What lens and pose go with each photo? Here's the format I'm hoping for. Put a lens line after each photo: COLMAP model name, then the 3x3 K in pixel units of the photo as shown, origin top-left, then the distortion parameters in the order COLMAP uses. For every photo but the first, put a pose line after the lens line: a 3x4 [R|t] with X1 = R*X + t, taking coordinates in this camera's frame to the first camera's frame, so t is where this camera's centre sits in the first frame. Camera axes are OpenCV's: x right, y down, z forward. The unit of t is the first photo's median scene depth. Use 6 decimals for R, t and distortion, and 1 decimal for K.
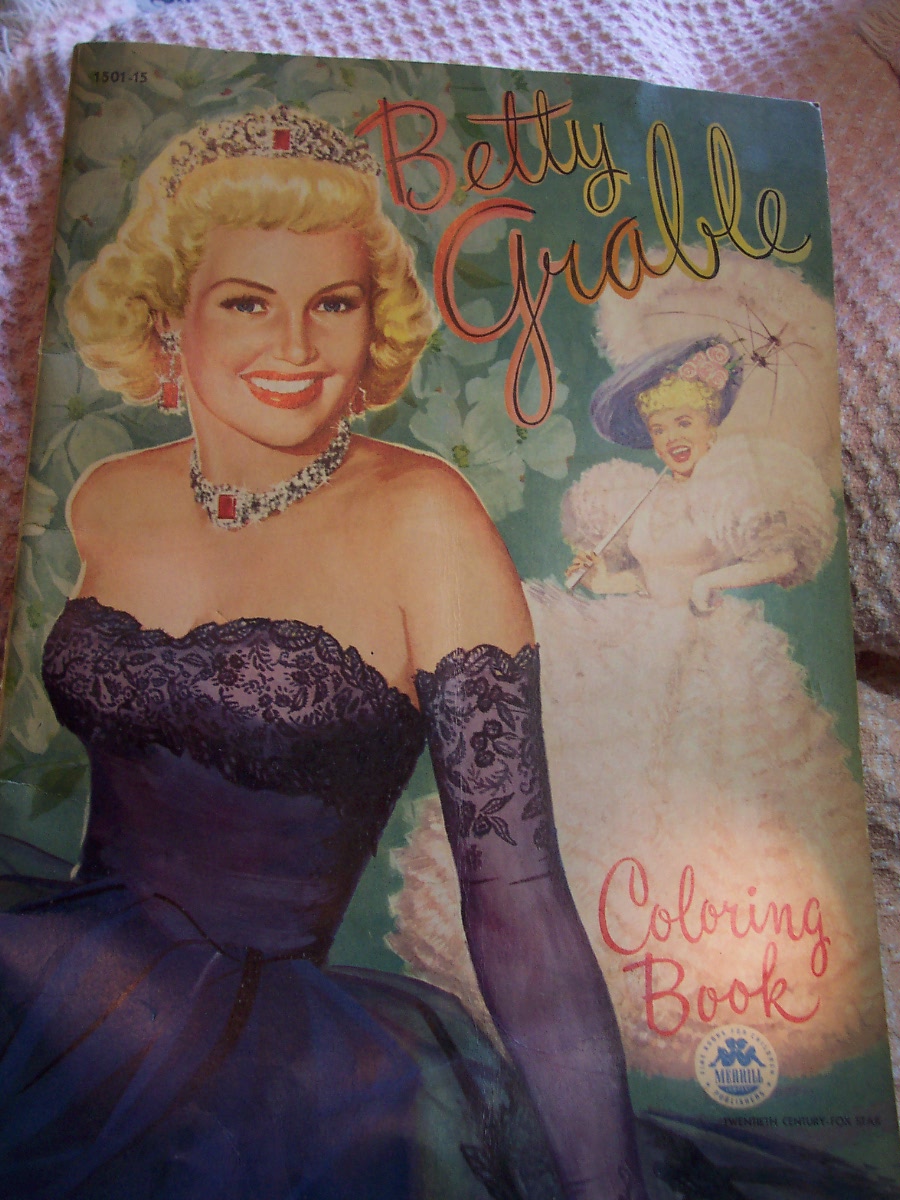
lens RADIAL K [[1293.6, 0, 450.0], [0, 1293.6, 600.0], [0, 0, 1]] dist [0.009839, -0.314204]
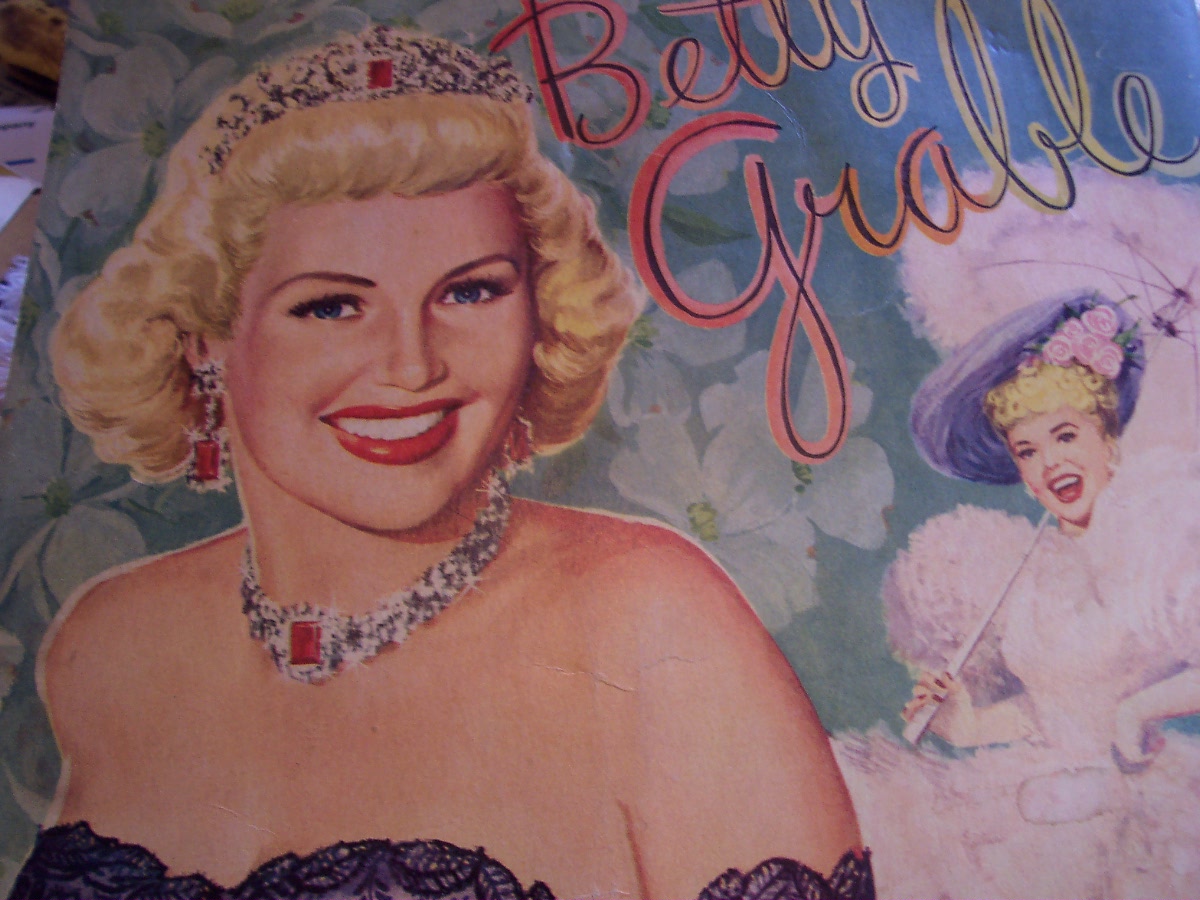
lens RADIAL K [[1278.9, 0, 600.0], [0, 1278.9, 450.0], [0, 0, 1]] dist [-0.189641, 0.246552]
pose [[0.995909, -0.089713, -0.010777, -0.028799], [0.081185, 0.940781, -0.329151, 0.043267], [0.039668, 0.326930, 0.944216, 0.454926]]
